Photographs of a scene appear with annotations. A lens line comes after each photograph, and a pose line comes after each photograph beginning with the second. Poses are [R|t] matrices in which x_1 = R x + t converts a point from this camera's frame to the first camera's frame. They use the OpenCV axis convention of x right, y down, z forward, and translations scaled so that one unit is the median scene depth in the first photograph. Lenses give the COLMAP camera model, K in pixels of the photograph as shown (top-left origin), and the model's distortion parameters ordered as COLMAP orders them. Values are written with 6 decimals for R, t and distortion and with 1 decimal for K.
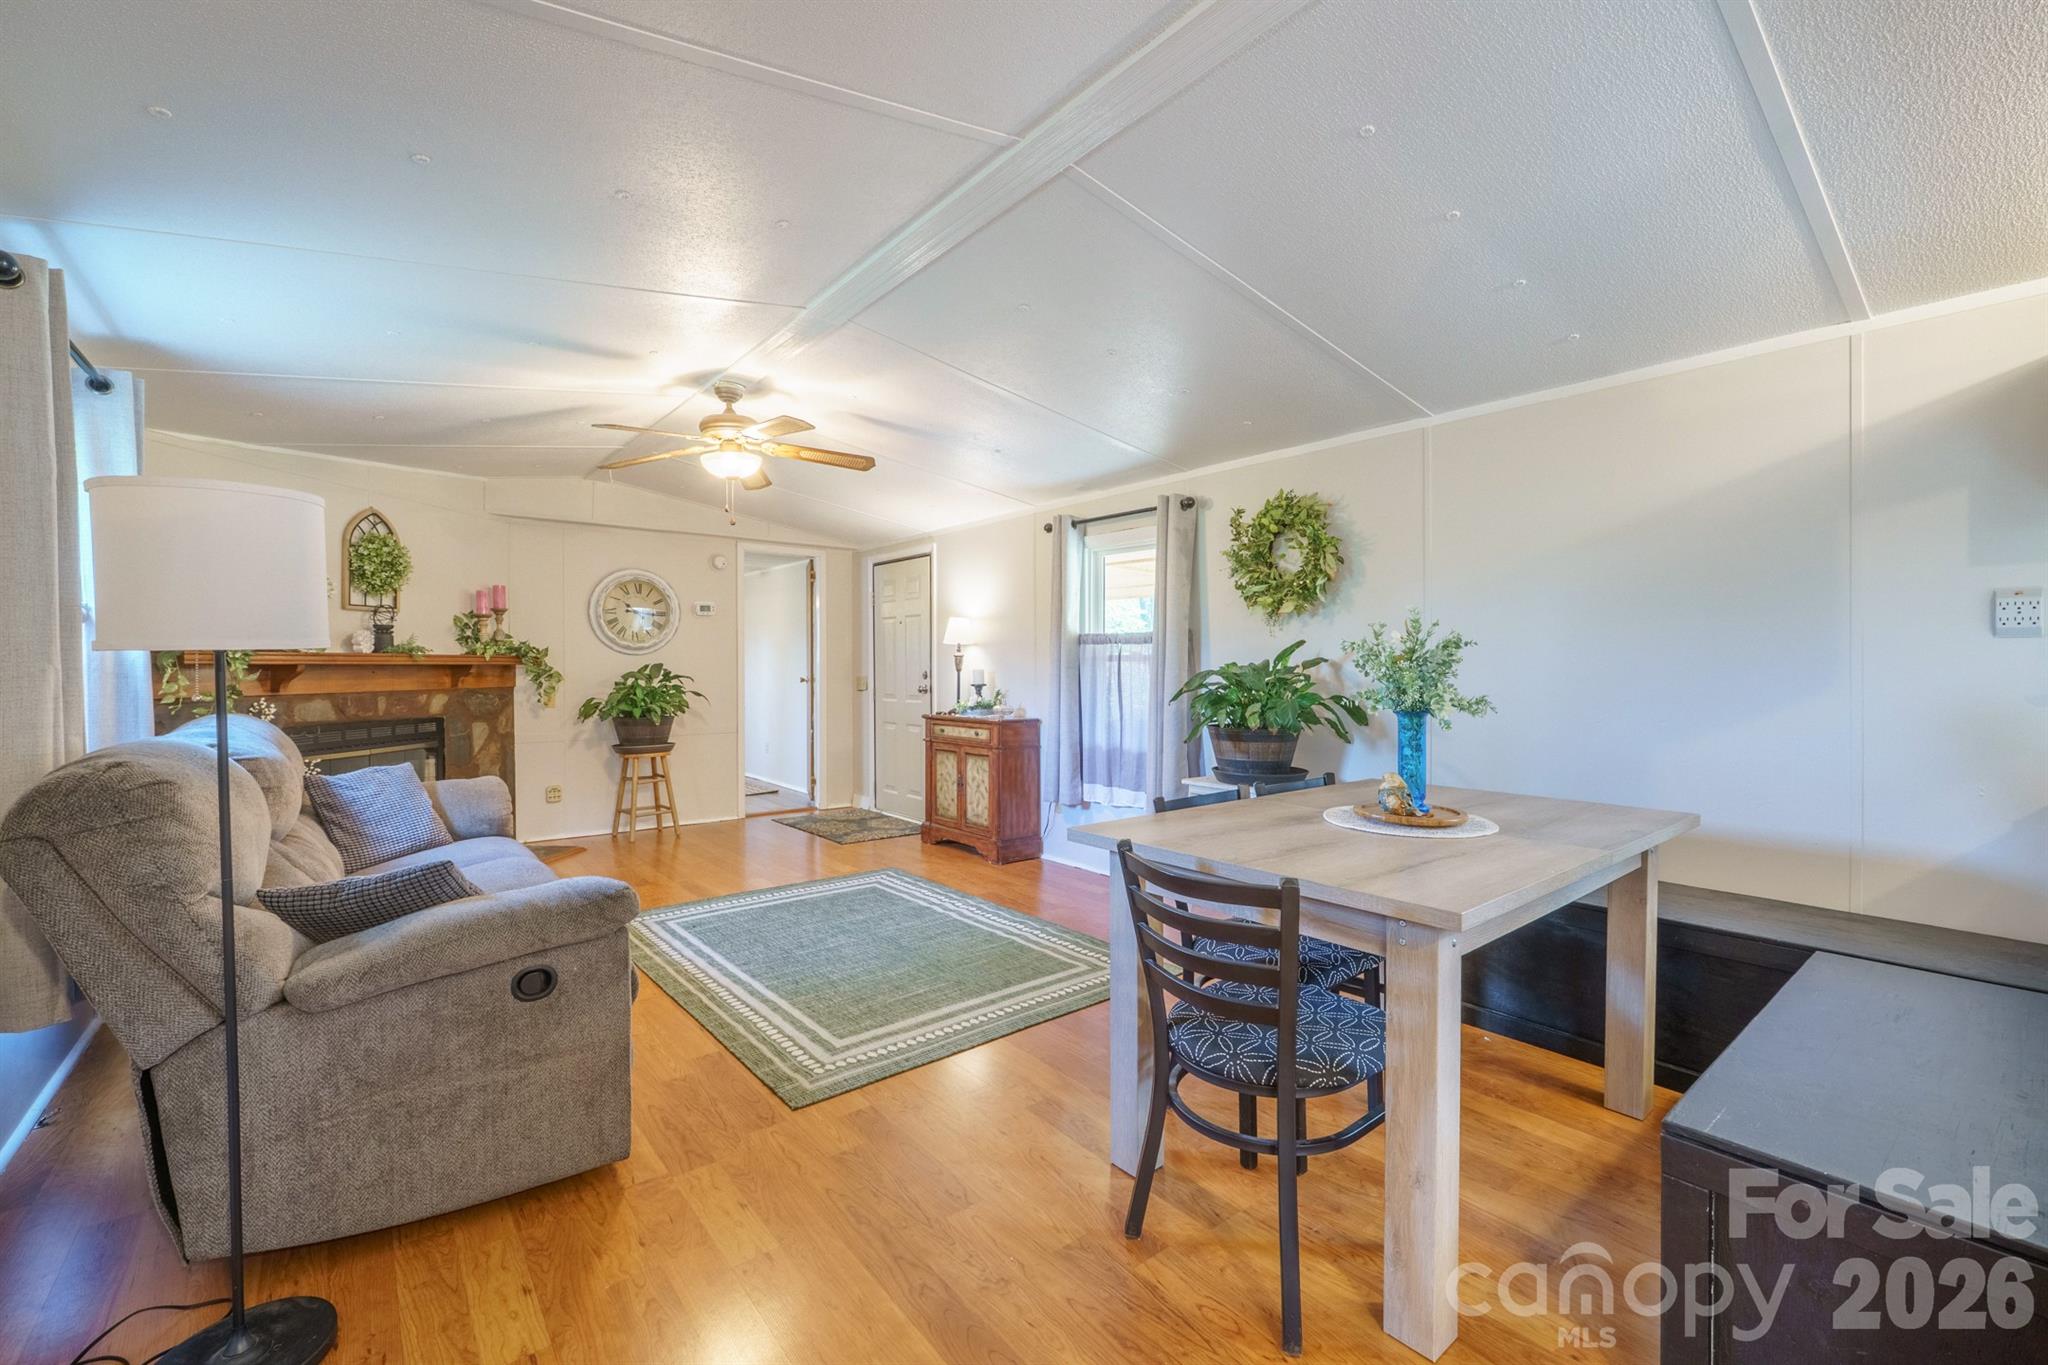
lens RADIAL K [[860.5, 0, 1022.9], [0, 860.5, 674.4], [0, 0, 1]] dist [-0.008573, 0.000043]
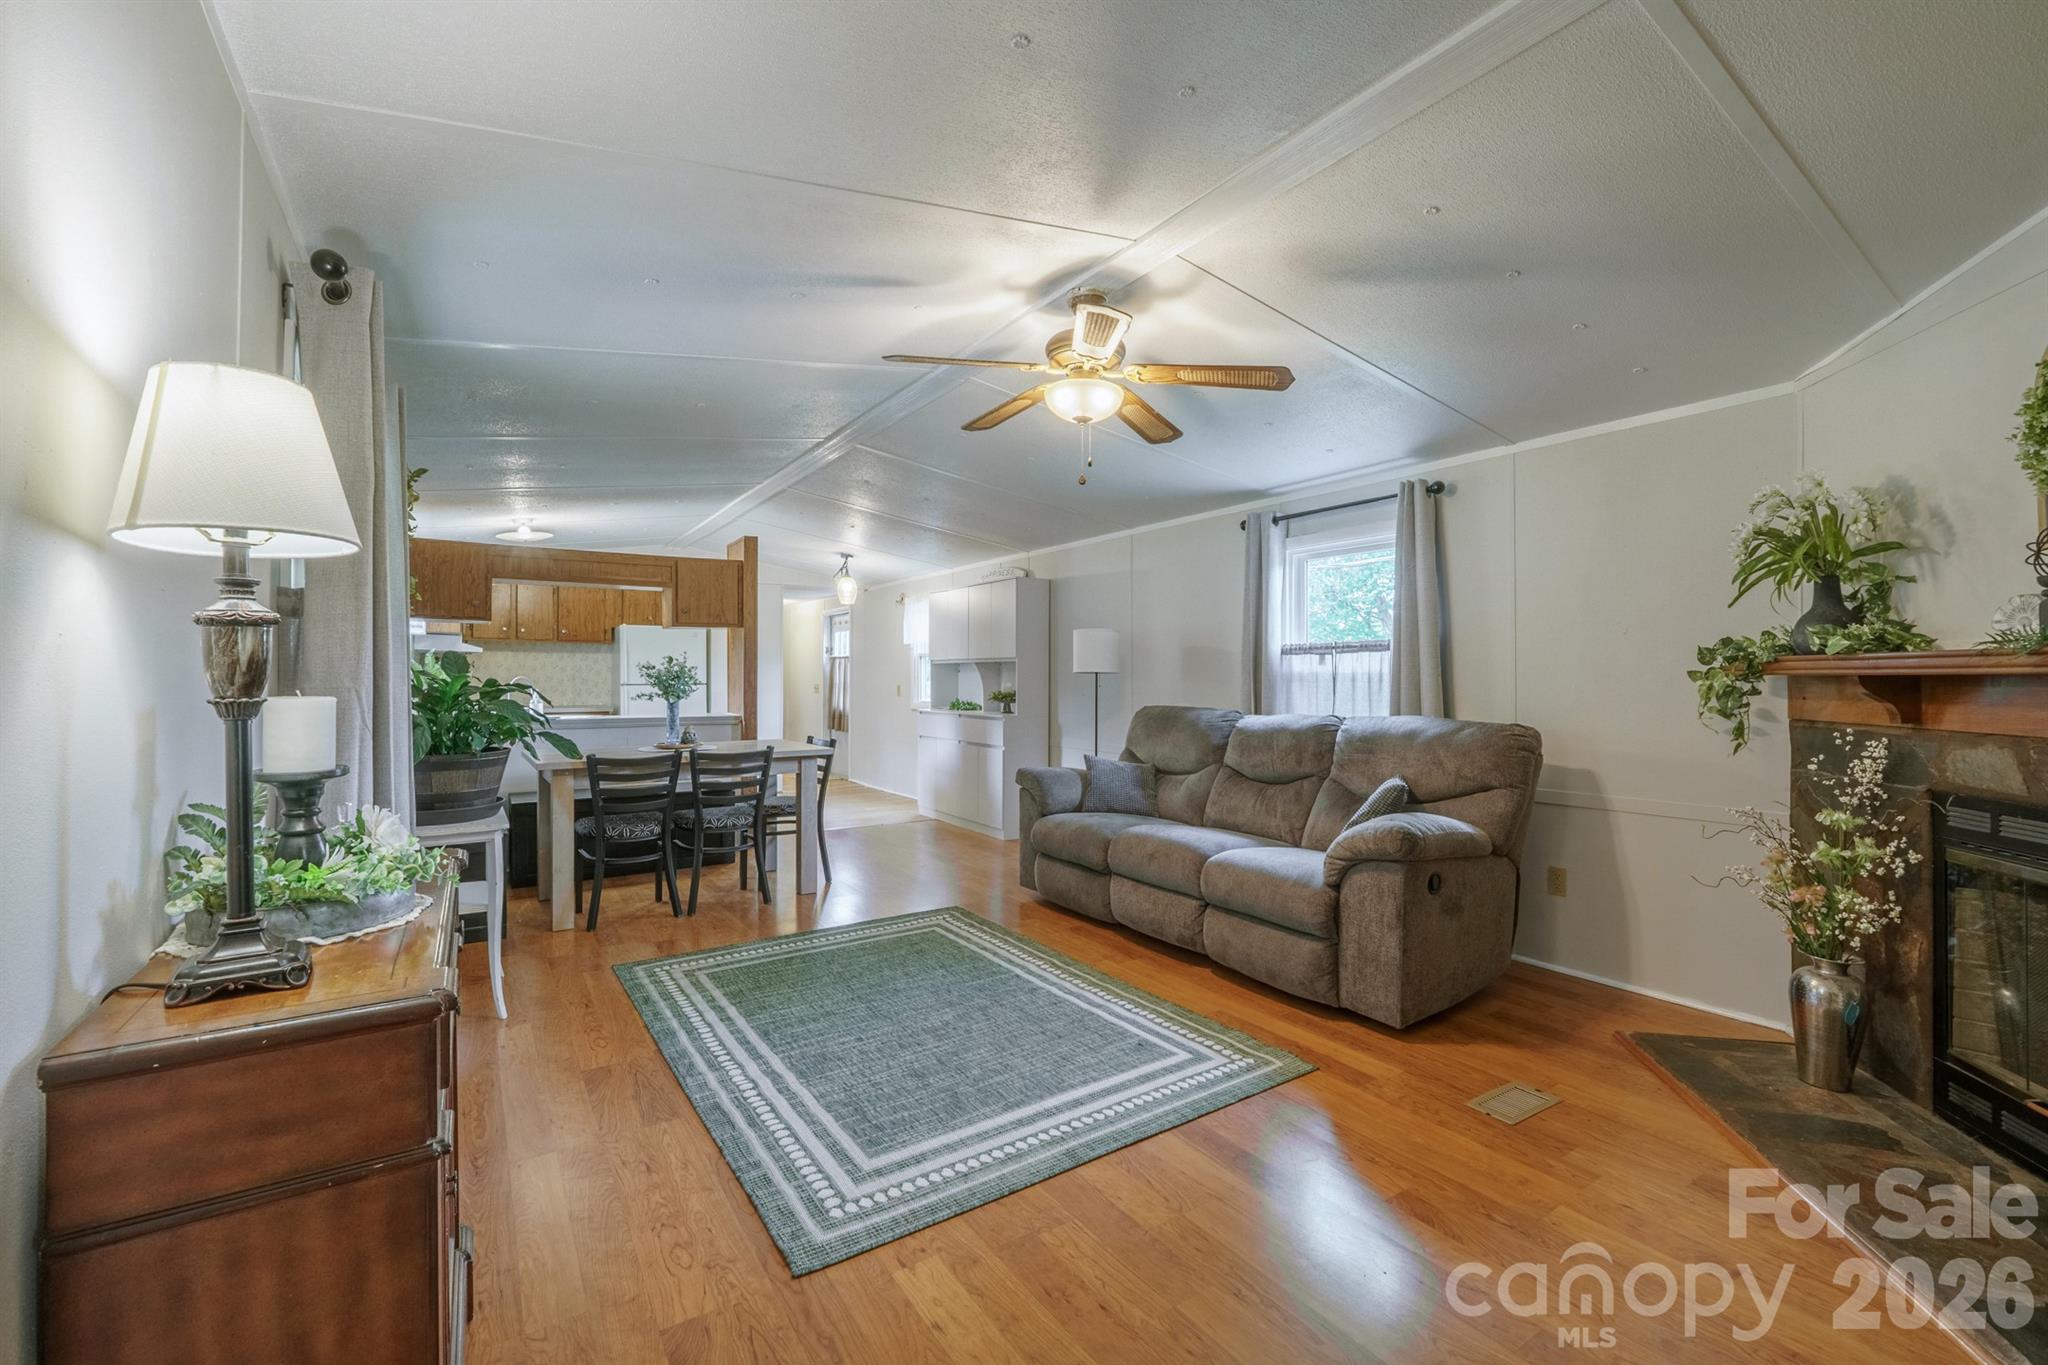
lens RADIAL K [[860.5, 0, 1044.3], [0, 860.5, 682.0], [0, 0, 1]] dist [-0.008573, 0.000043]
pose [[-0.997503, 0.000975, 0.070624, -0.301039], [0.001717, 0.999944, 0.010446, -0.012581], [-0.070609, 0.010541, -0.997448, 1.460141]]
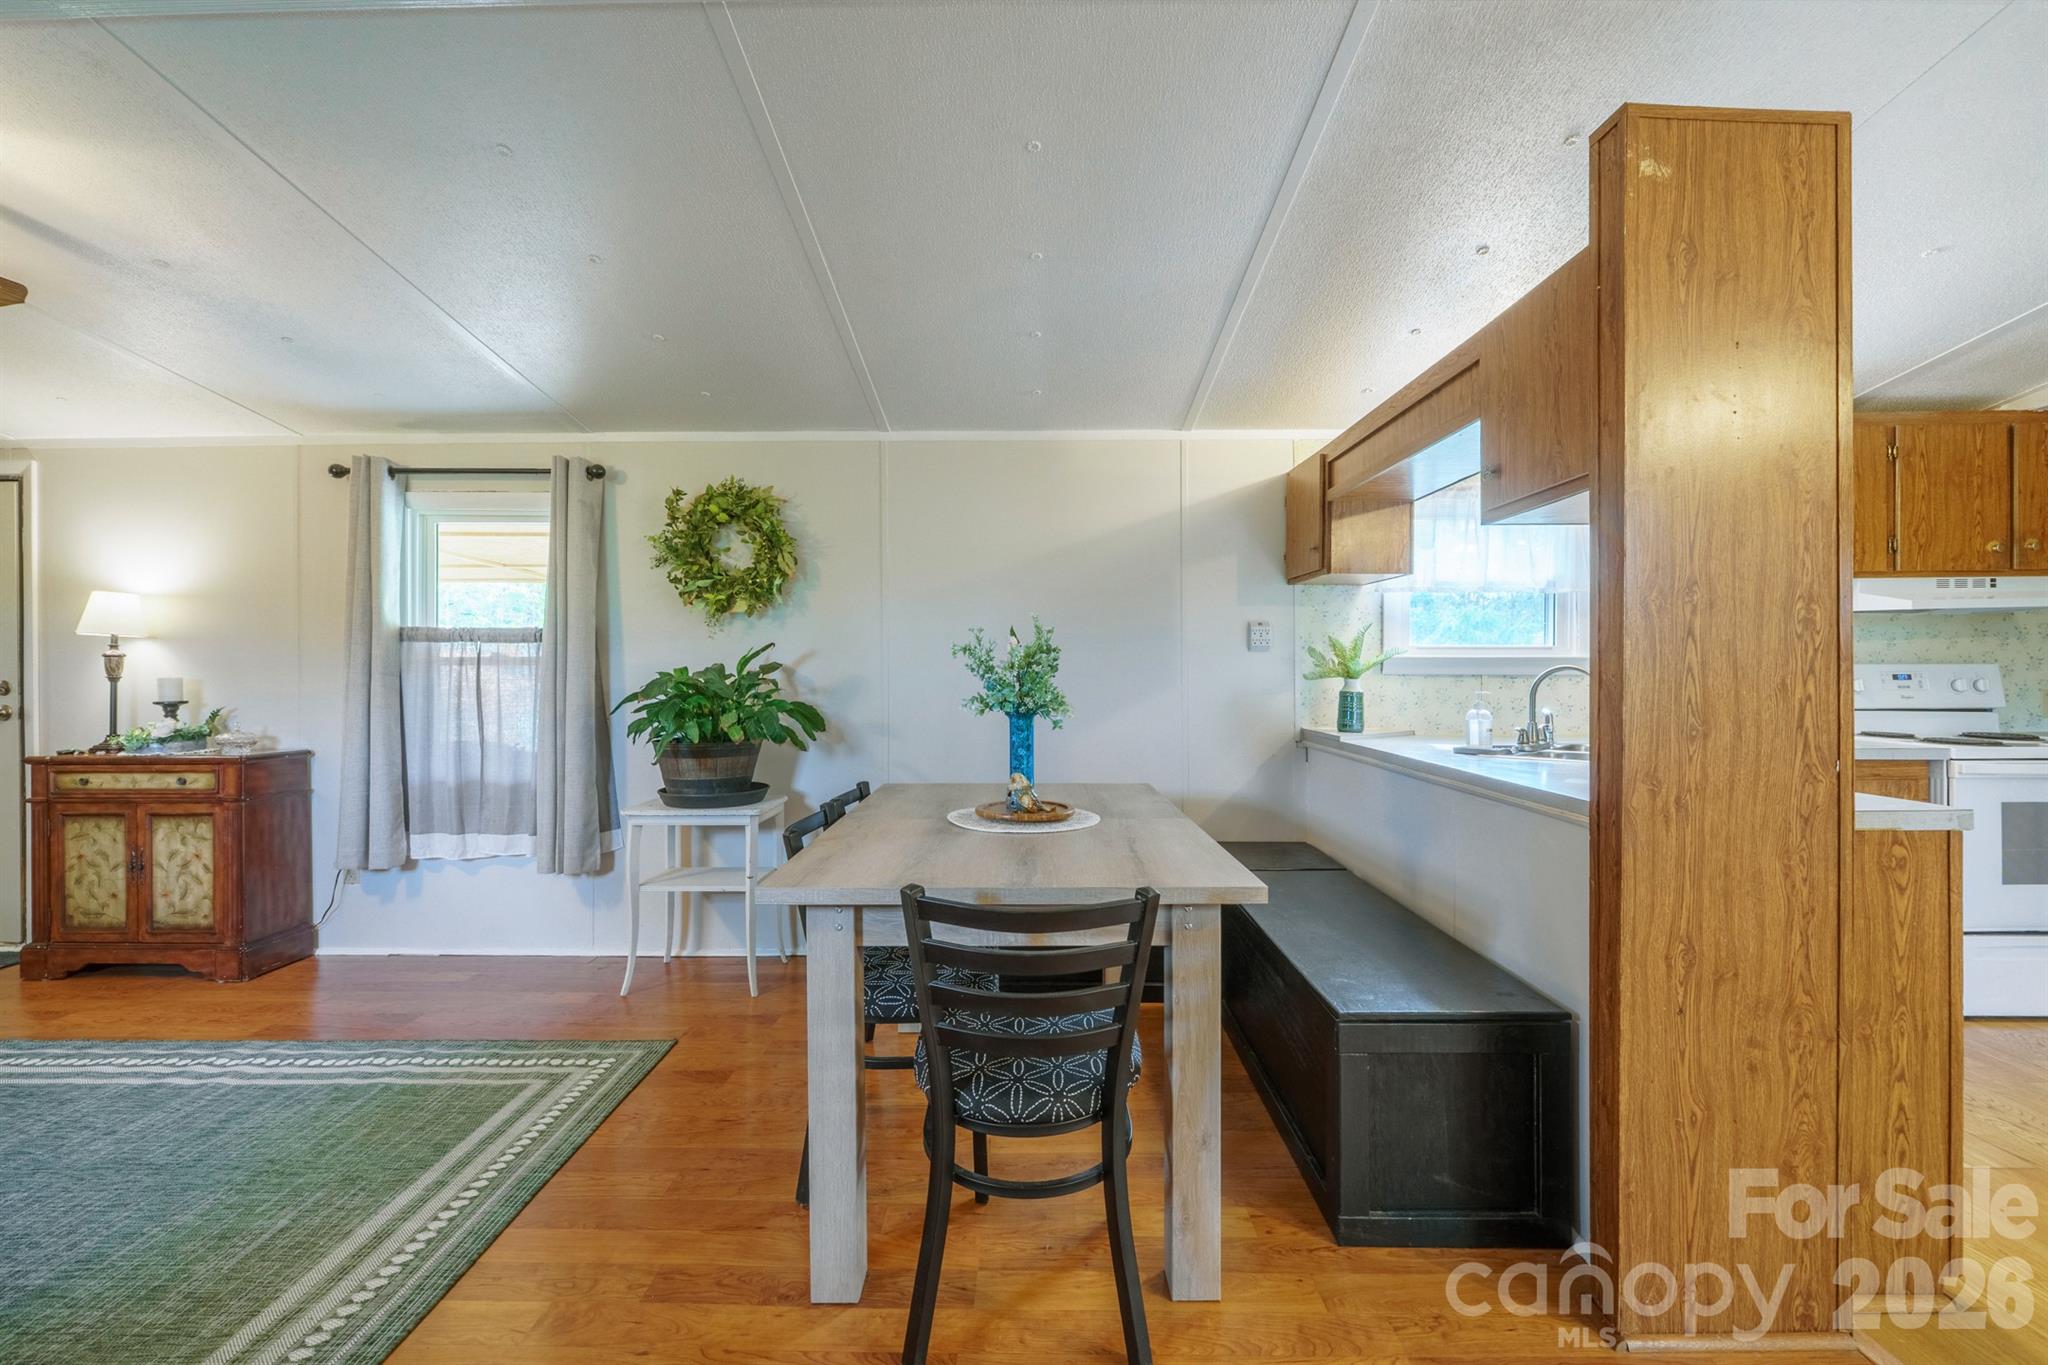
lens RADIAL K [[860.5, 0, 1034.7], [0, 860.5, 668.8], [0, 0, 1]] dist [-0.008573, 0.000043]
pose [[0.631177, -0.000836, 0.775639, -0.167117], [0.010551, 0.999916, -0.007508, -0.001518], [-0.775567, 0.012923, 0.631133, 0.152005]]
